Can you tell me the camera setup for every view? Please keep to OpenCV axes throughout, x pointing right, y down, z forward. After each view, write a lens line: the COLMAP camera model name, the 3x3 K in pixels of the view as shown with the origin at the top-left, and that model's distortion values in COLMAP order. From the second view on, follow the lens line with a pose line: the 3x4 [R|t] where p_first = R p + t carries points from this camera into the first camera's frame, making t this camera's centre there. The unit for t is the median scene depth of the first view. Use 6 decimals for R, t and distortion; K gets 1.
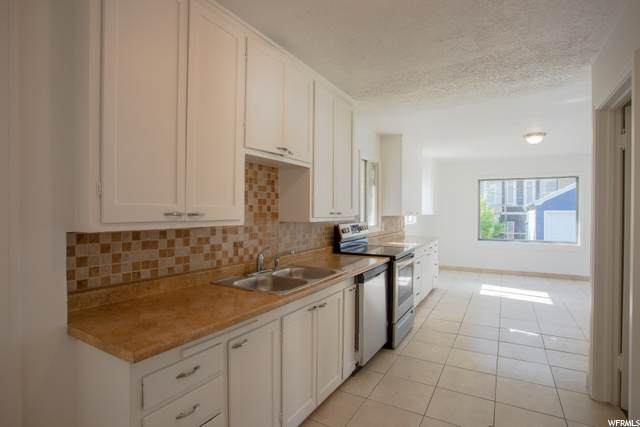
lens RADIAL K [[330.1, 0, 316.2], [0, 330.1, 212.0], [0, 0, 1]] dist [-0.048171, 0.001076]
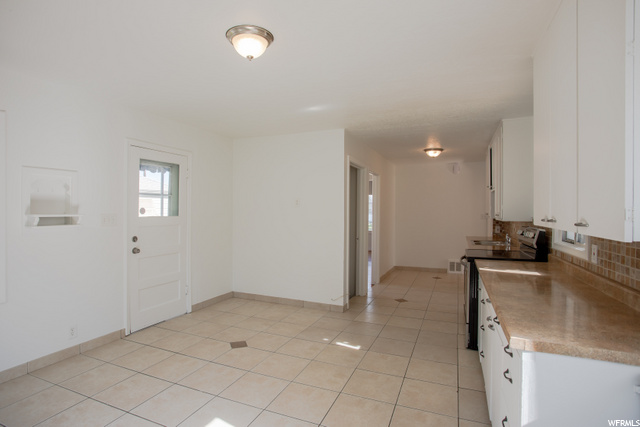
lens RADIAL K [[330.1, 0, 316.2], [0, 330.1, 212.0], [0, 0, 1]] dist [-0.048171, 0.001076]
pose [[-0.991334, -0.005977, -0.131232, 1.052292], [-0.006877, 0.999956, 0.006412, -0.015457], [0.131188, 0.007259, -0.991331, 2.331228]]
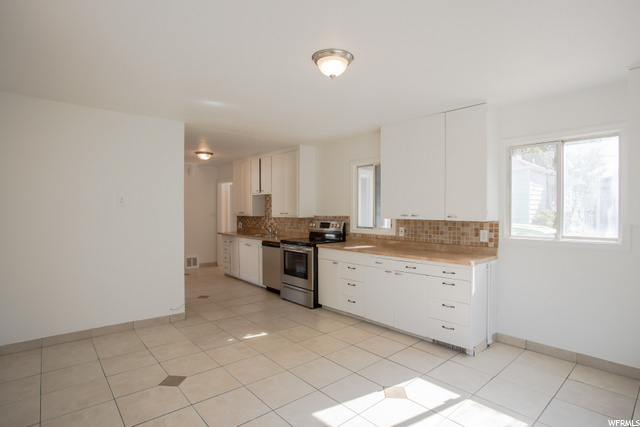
lens RADIAL K [[330.1, 0, 316.2], [0, 330.1, 212.0], [0, 0, 1]] dist [-0.048171, 0.001076]
pose [[-0.327819, 0.004392, -0.944730, 1.879879], [-0.003382, 0.999977, 0.005822, -0.017713], [0.944735, 0.005104, -0.327797, 1.836196]]
